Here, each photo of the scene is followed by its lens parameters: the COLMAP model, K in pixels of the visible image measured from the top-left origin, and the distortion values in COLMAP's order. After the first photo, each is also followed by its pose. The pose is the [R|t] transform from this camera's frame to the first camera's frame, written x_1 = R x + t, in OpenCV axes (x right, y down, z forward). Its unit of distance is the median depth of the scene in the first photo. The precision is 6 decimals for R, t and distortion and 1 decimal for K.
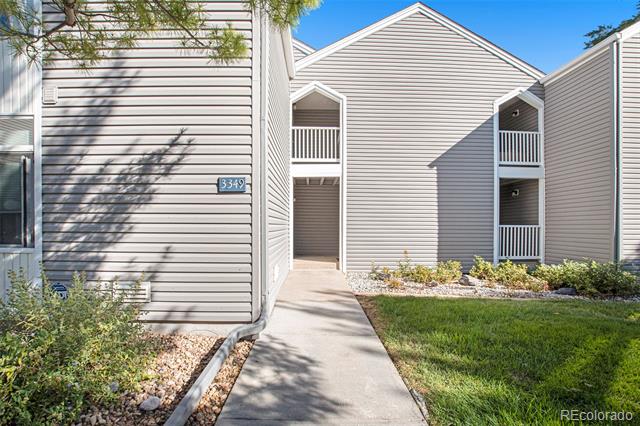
lens RADIAL K [[300.7, 0, 319.1], [0, 300.7, 227.0], [0, 0, 1]] dist [-0.041226, 0.001548]
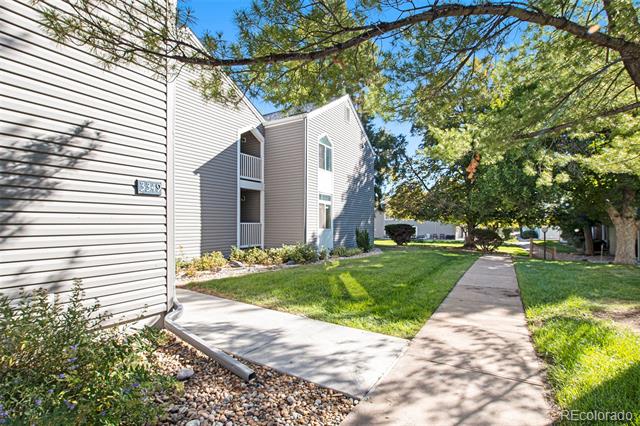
lens RADIAL K [[300.7, 0, 319.1], [0, 300.7, 227.0], [0, 0, 1]] dist [-0.041226, 0.001548]
pose [[0.530240, -0.014173, 0.847729, -0.852627], [0.002726, 0.999884, 0.015011, -0.014949], [-0.847843, -0.005649, 0.530217, -0.081098]]
